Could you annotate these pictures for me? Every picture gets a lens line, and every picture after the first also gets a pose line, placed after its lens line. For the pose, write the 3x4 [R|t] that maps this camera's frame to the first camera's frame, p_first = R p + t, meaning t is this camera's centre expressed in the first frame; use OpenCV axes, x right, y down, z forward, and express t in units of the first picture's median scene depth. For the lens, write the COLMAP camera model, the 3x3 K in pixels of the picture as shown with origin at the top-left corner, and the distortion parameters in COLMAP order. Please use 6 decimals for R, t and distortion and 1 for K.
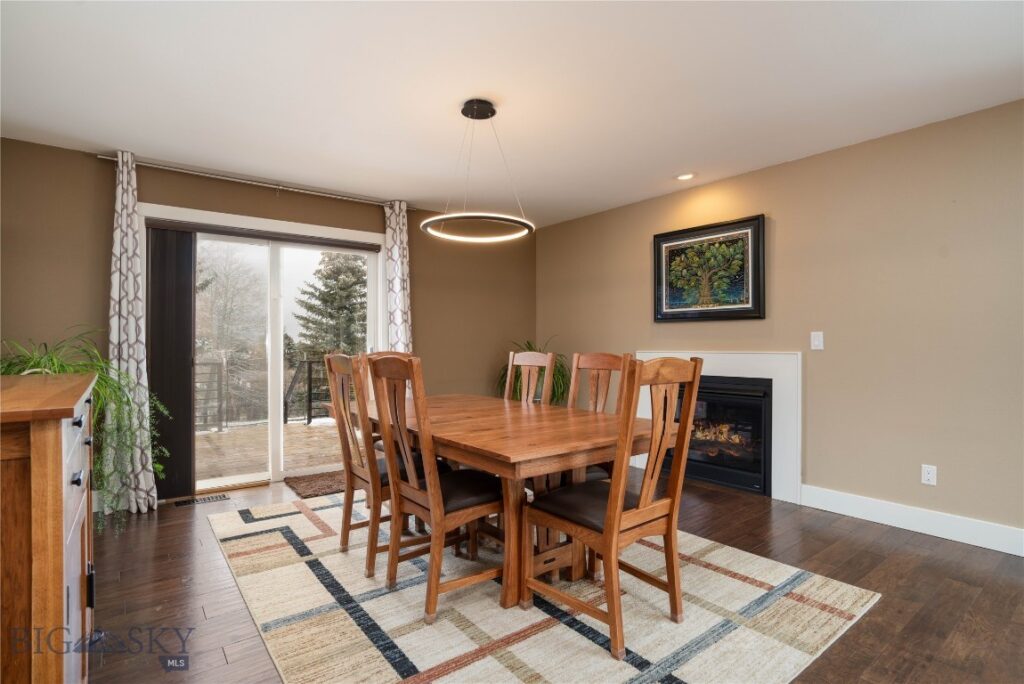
lens RADIAL K [[506.6, 0, 512.0], [0, 506.6, 342.0], [0, 0, 1]] dist [-0.047855, 0.000024]
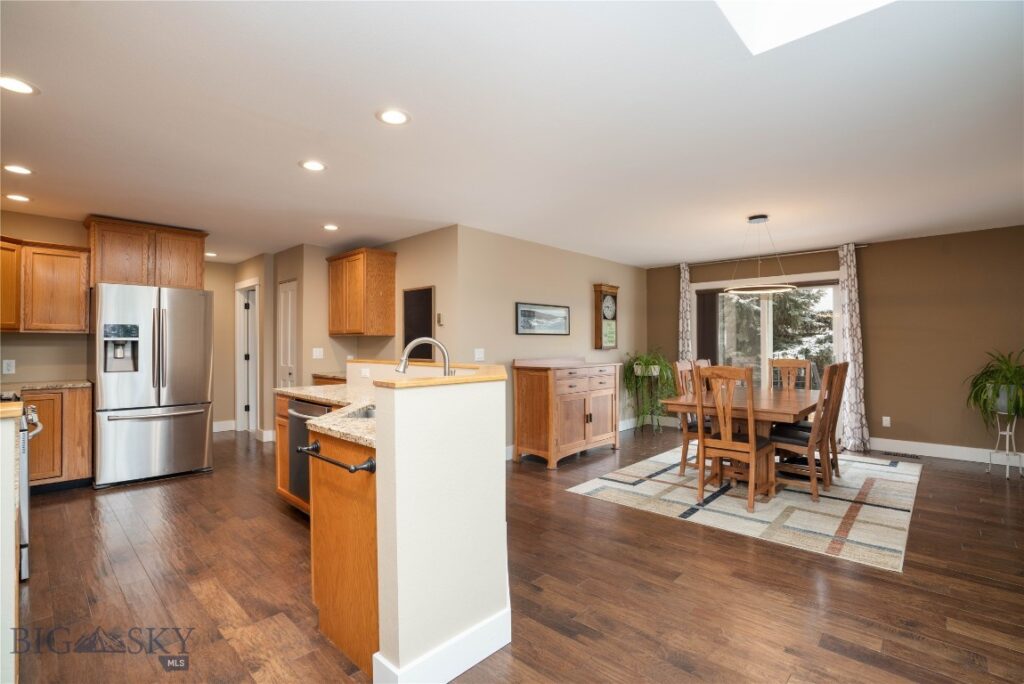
lens RADIAL K [[481.4, 0, 512.0], [0, 481.4, 342.0], [0, 0, 1]] dist [-0.023796, 0.000119]
pose [[0.164010, -0.009566, -0.986412, 1.476179], [-0.000083, 0.999953, -0.009711, -0.023820], [0.986459, 0.001674, 0.164002, -0.099520]]
